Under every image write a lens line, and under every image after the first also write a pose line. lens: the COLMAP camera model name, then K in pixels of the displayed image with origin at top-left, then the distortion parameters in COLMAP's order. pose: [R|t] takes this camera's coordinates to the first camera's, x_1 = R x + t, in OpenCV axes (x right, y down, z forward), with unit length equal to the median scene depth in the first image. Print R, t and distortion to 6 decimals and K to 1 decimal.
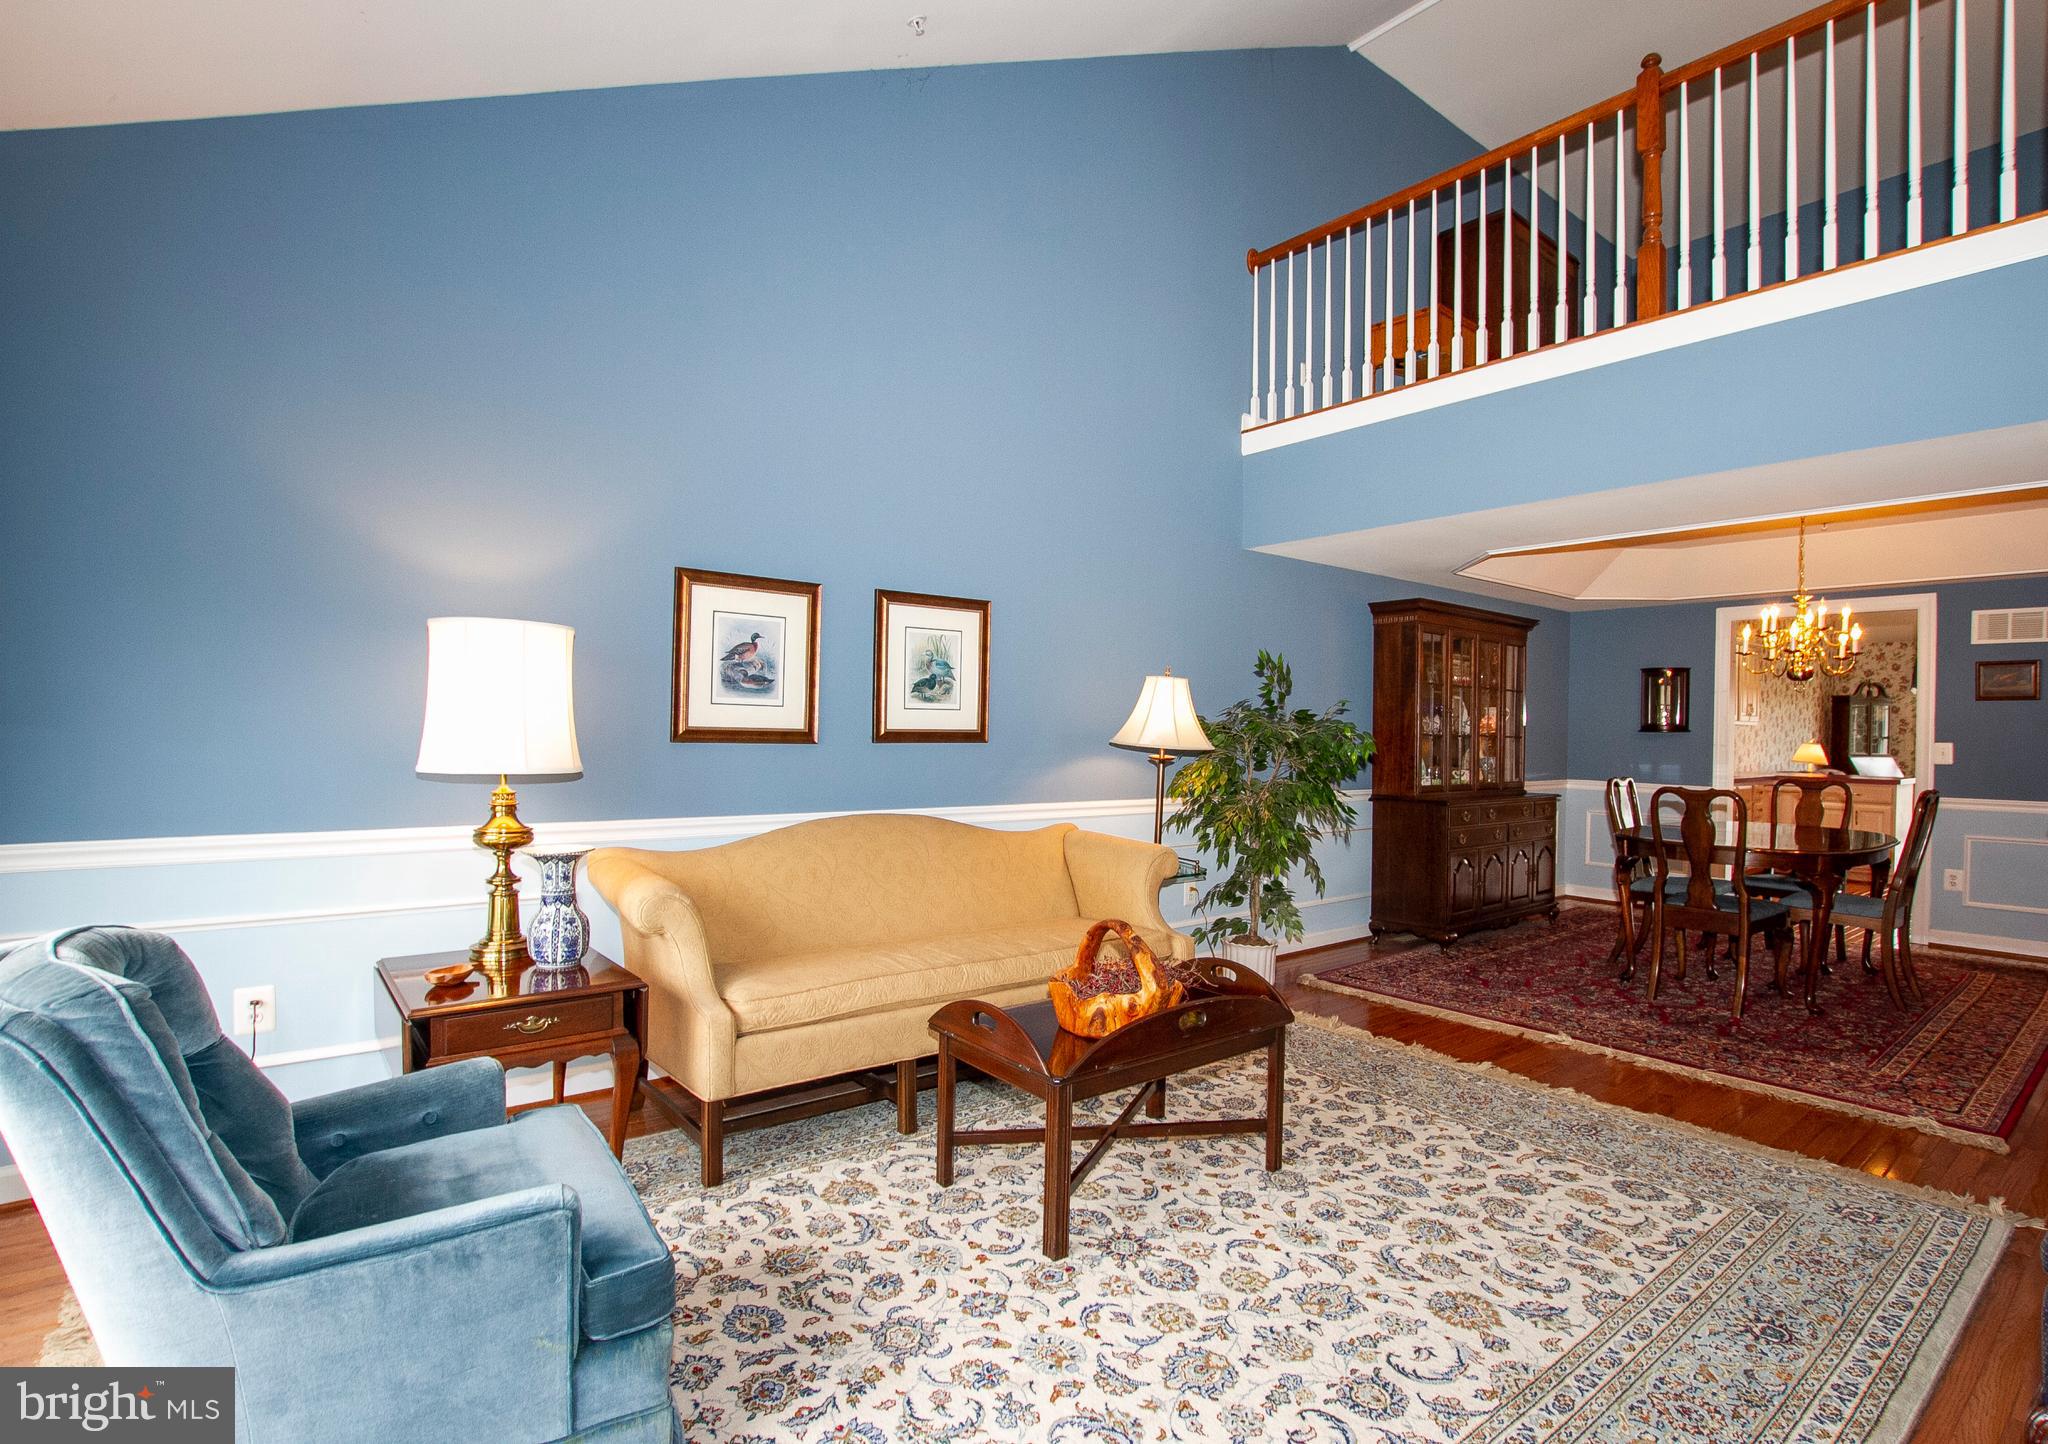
lens RADIAL K [[1009.0, 0, 1078.7], [0, 1009.0, 742.8], [0, 0, 1]] dist [-0.027428, 0.000951]
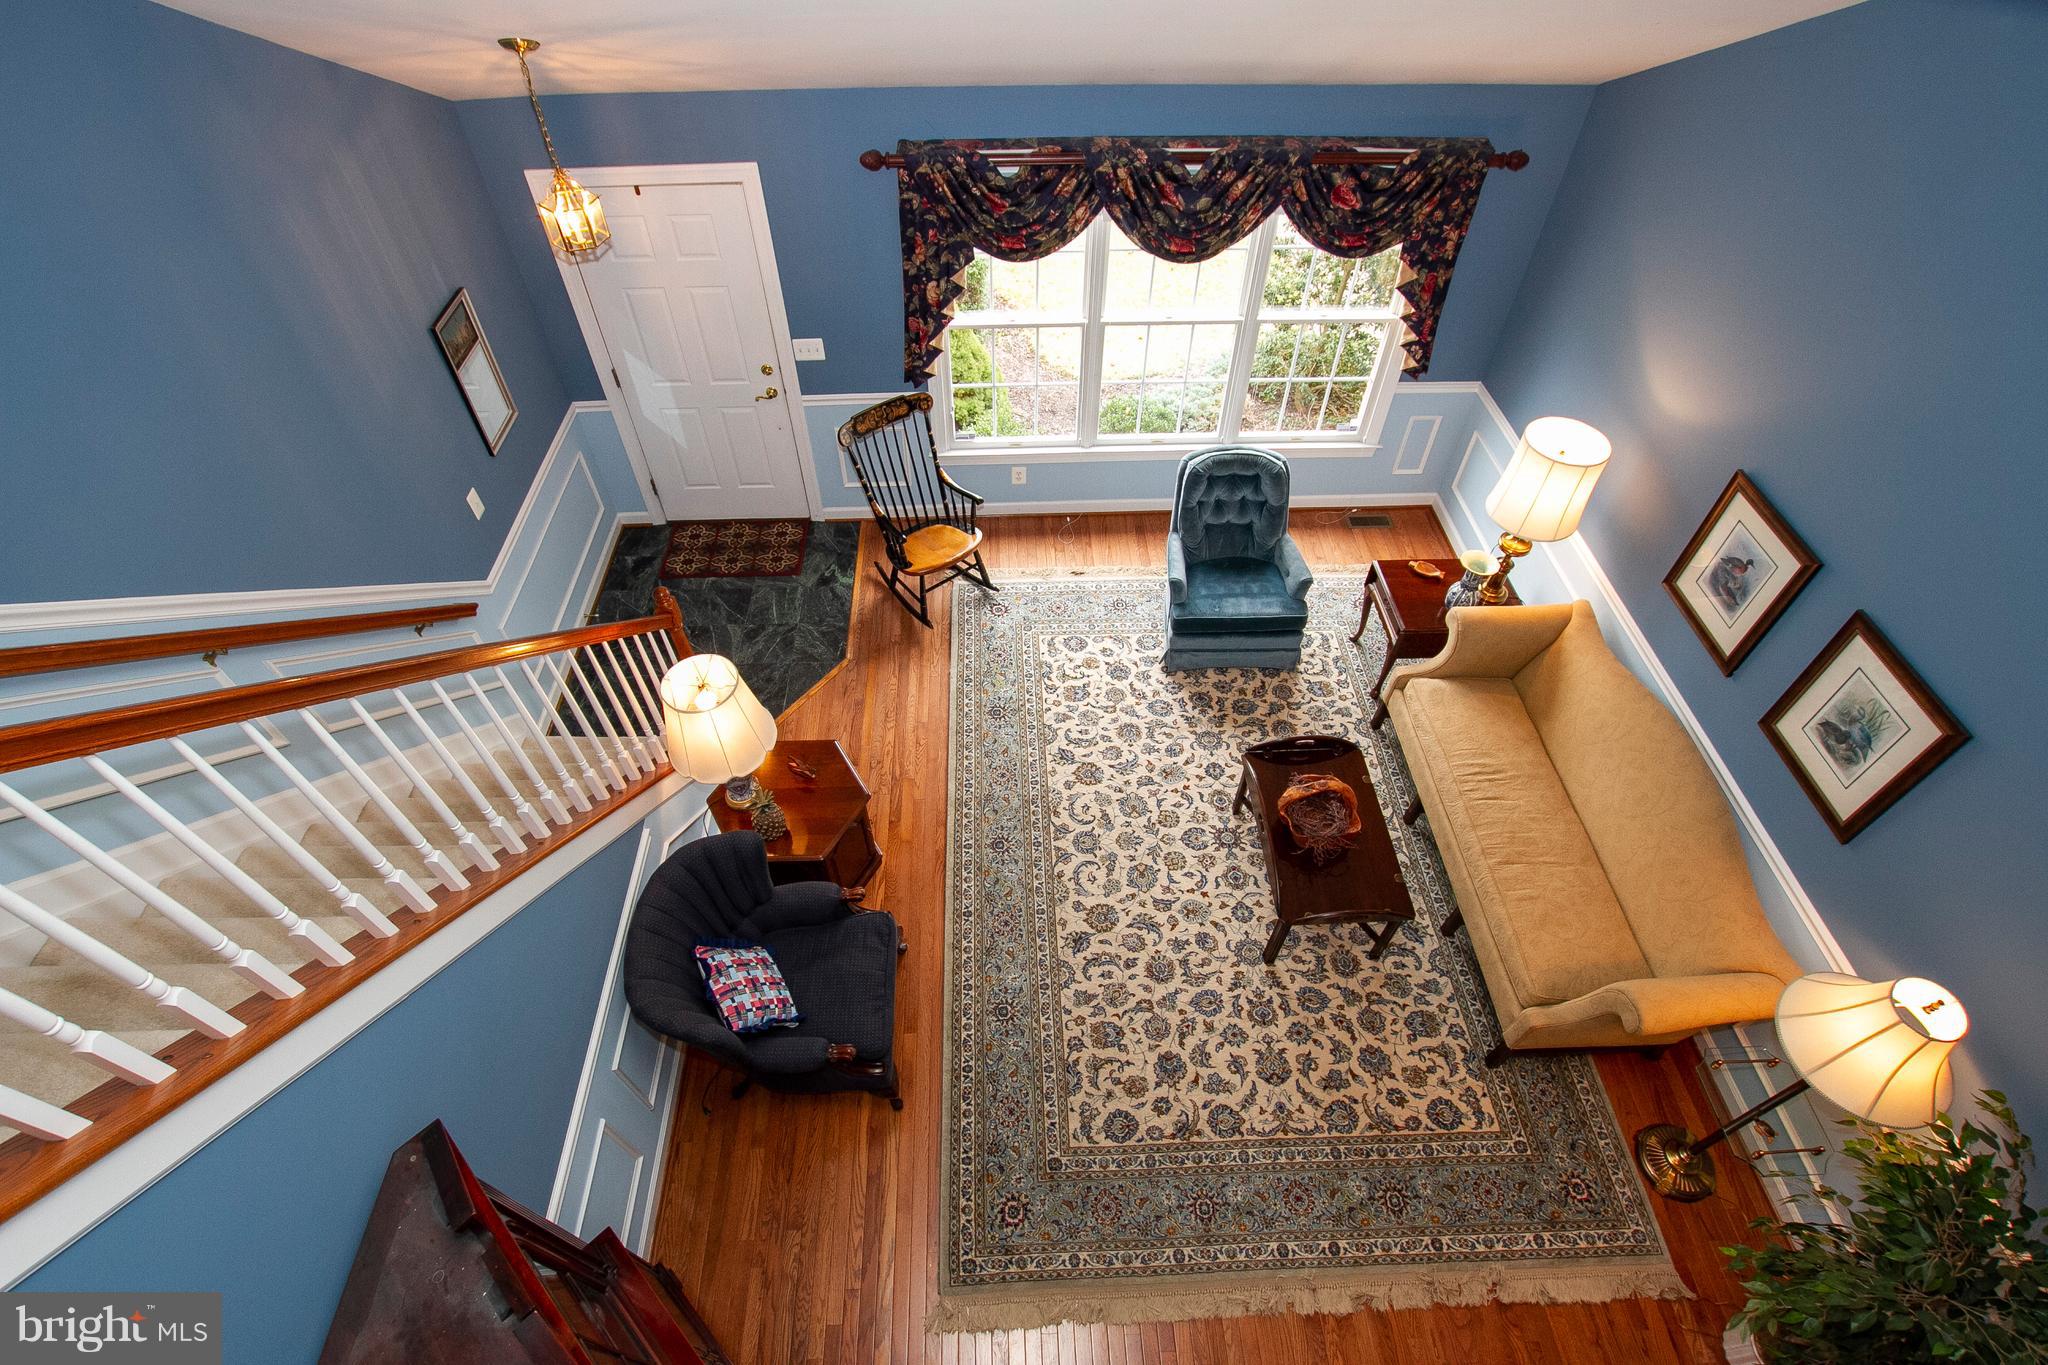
lens RADIAL K [[950.9, 0, 1017.6], [0, 950.9, 703.2], [0, 0, 1]] dist [-0.033950, 0.005125]
pose [[-0.613700, 0.595674, -0.518214, 0.898699], [-0.015146, 0.647346, 0.762045, -0.894301], [0.789394, 0.475516, -0.388255, 1.006188]]
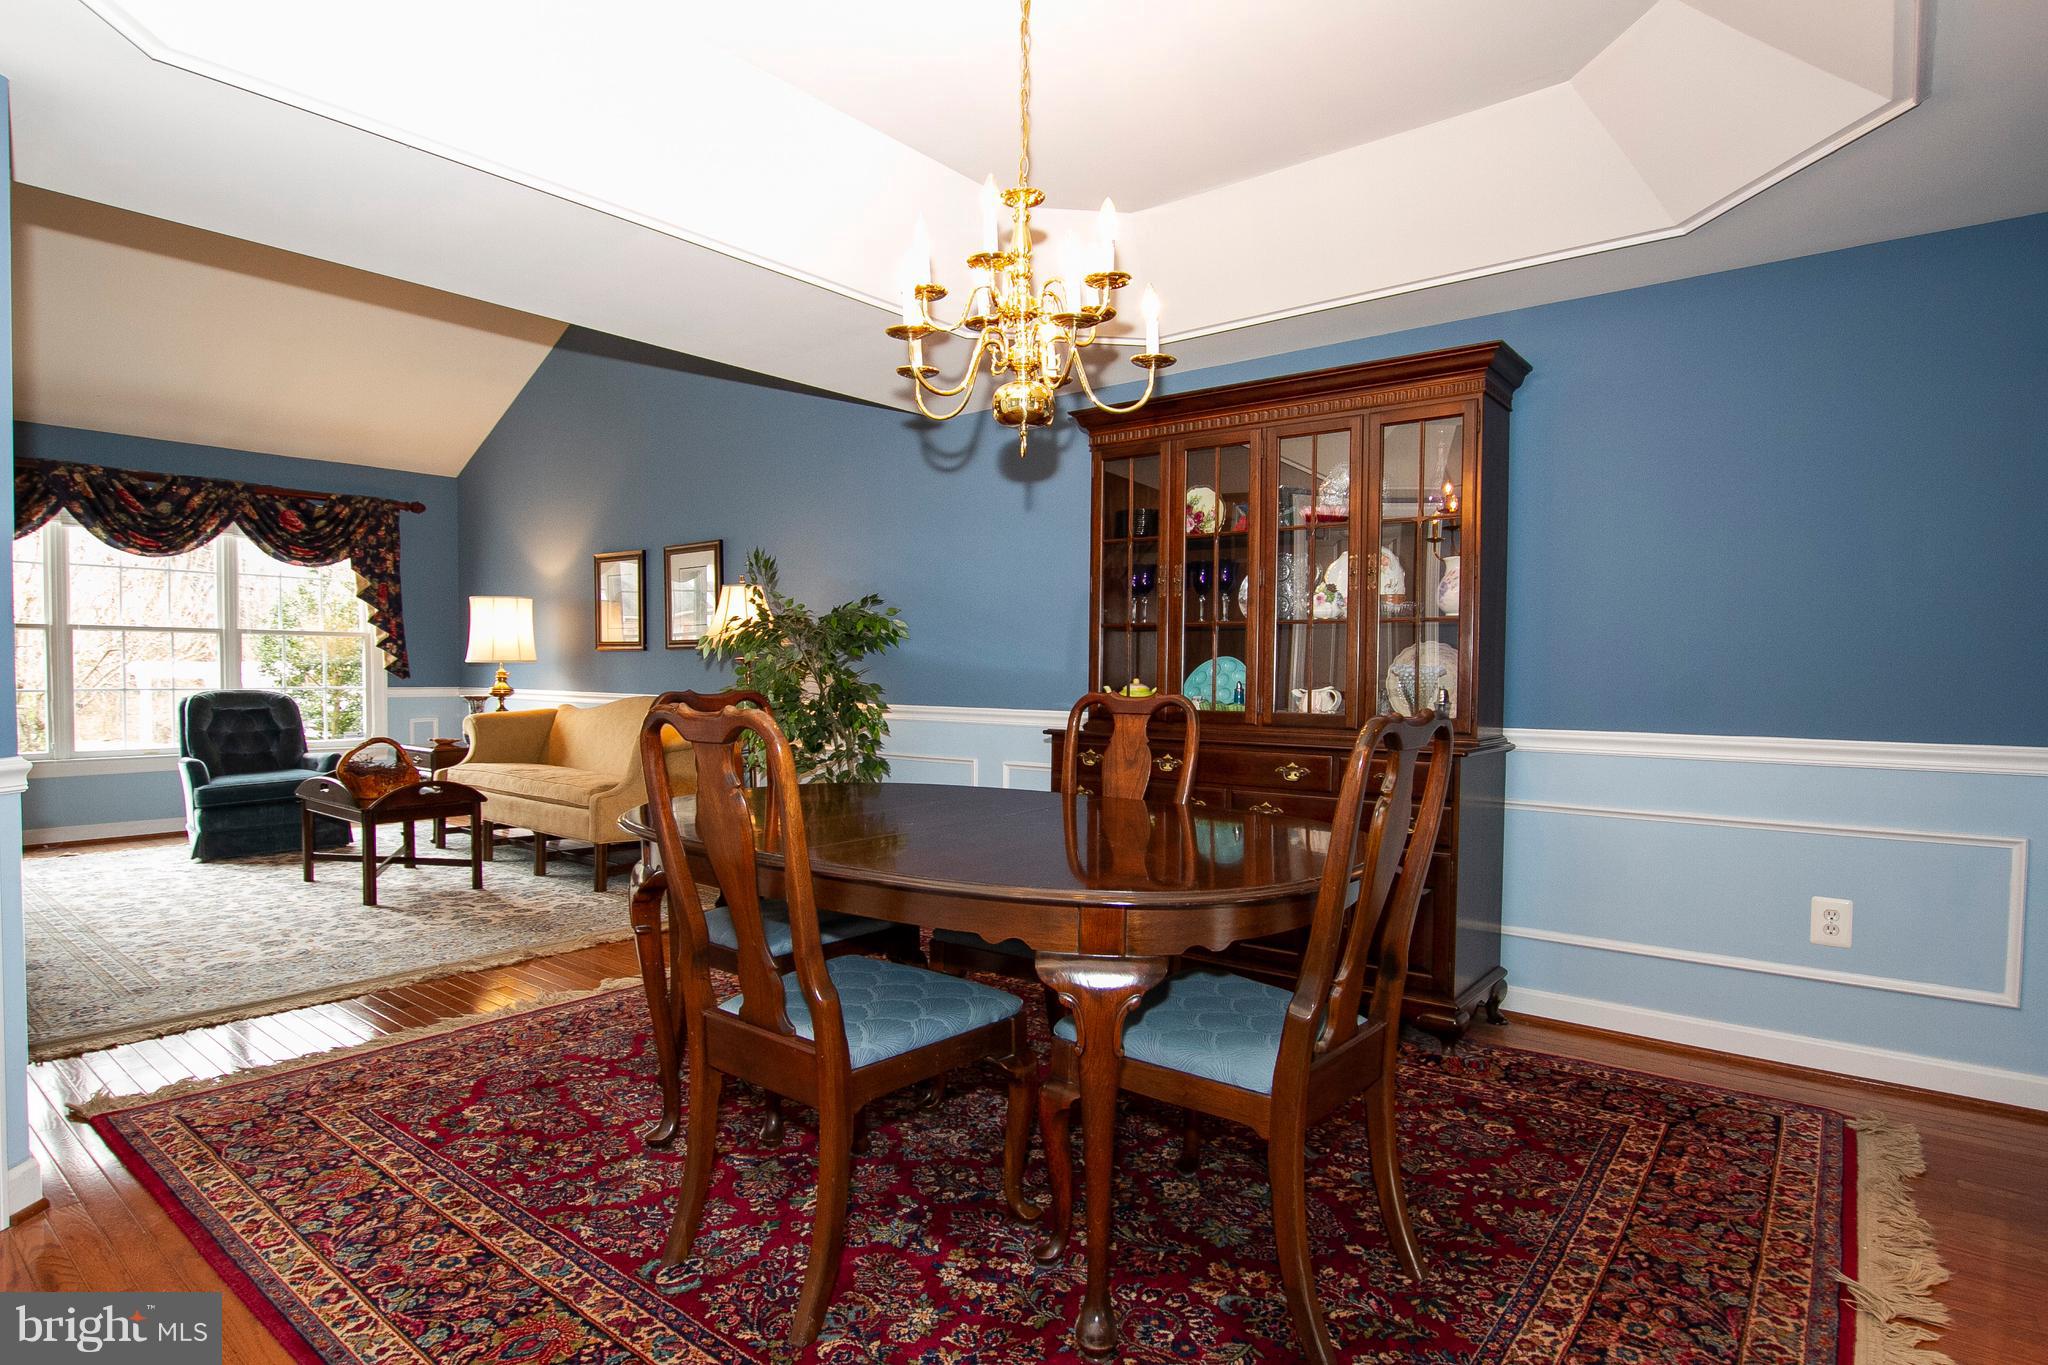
lens RADIAL K [[1087.4, 0, 1012.1], [0, 1087.4, 701.6], [0, 0, 1]] dist [-0.019121, 0.000317]
pose [[0.181251, 0.016977, -0.983290, 1.909275], [-0.015800, 0.999772, 0.014349, 0.059263], [0.983310, 0.012935, 0.181478, 1.572755]]
